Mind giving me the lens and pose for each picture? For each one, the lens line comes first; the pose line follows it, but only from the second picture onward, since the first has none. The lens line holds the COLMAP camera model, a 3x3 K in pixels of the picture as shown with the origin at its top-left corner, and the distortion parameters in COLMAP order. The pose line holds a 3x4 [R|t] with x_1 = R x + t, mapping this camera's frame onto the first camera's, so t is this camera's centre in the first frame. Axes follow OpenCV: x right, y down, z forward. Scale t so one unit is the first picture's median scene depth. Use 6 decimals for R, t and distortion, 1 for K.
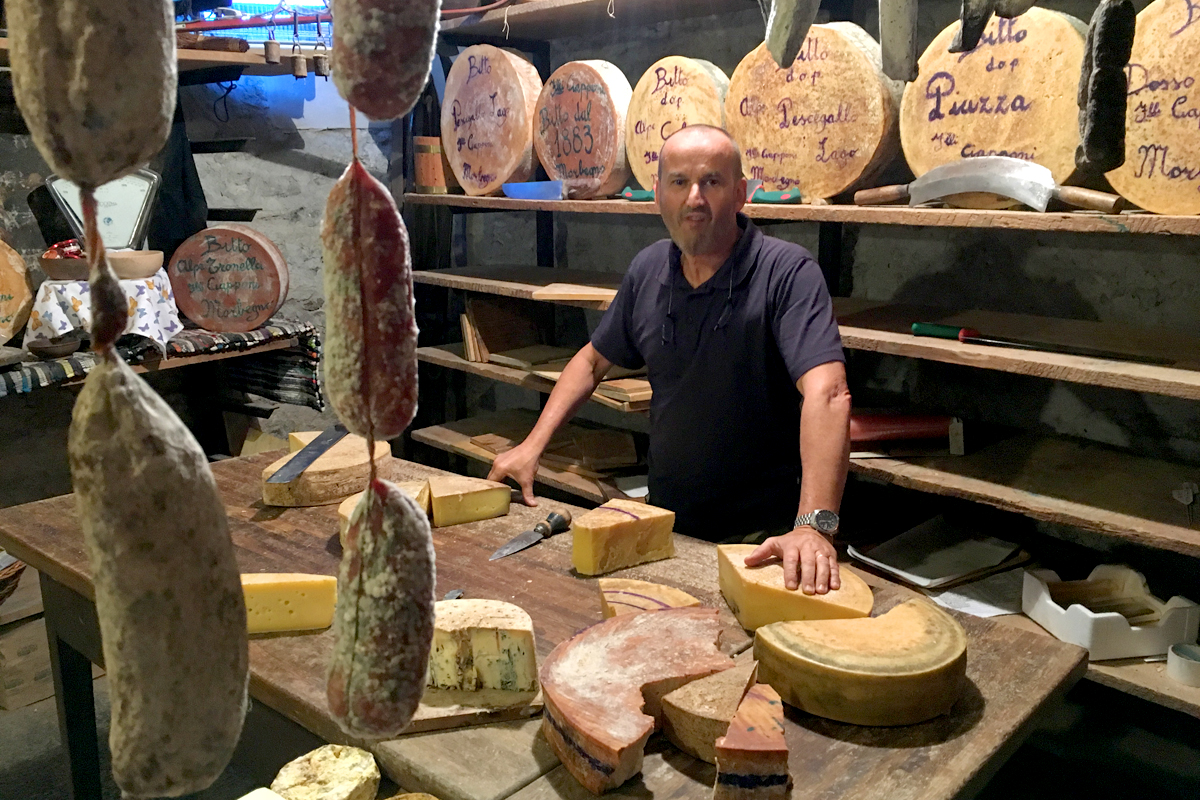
lens RADIAL K [[1007.1, 0, 597.9], [0, 1007.1, 401.1], [0, 0, 1]] dist [0.067817, -0.101300]
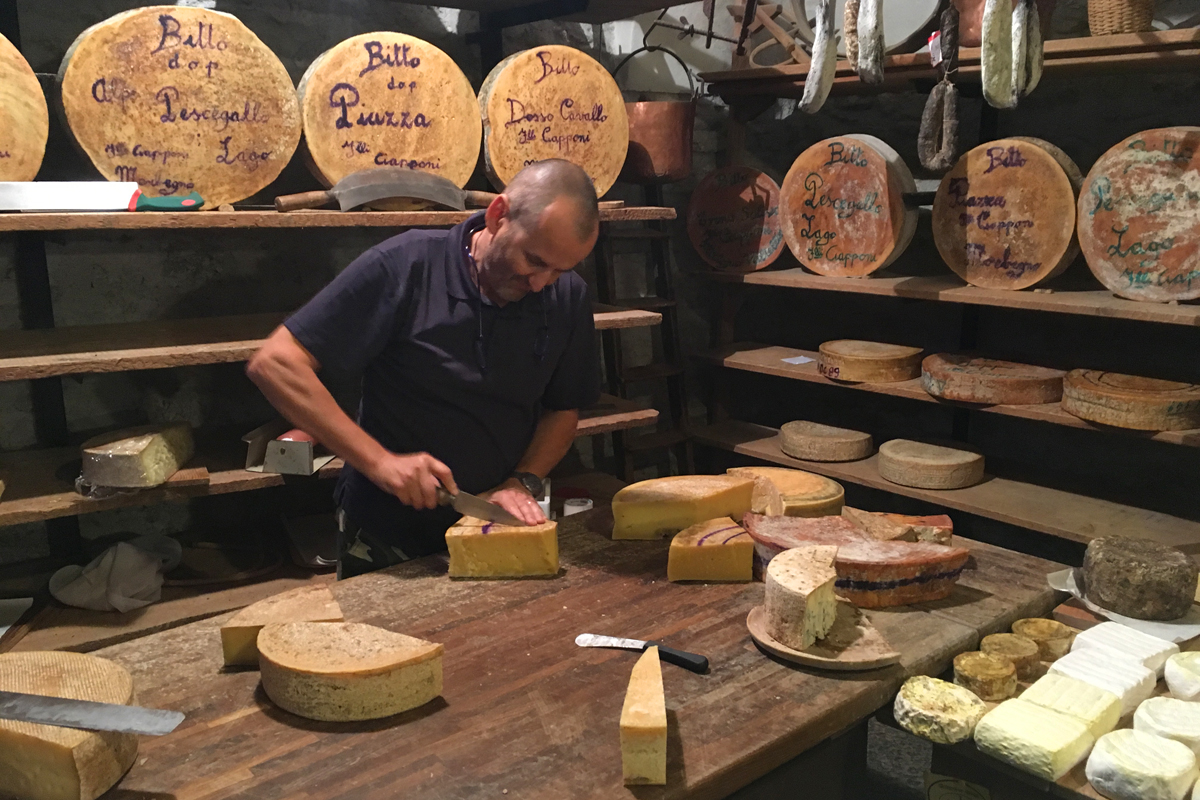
lens RADIAL K [[1007.1, 0, 599.0], [0, 1007.1, 433.9], [0, 0, 1]] dist [0.067817, -0.101300]
pose [[0.130049, -0.224528, 0.965751, -0.733610], [0.220382, 0.956203, 0.192632, -0.116283], [-0.966705, 0.187782, 0.173835, 0.616877]]
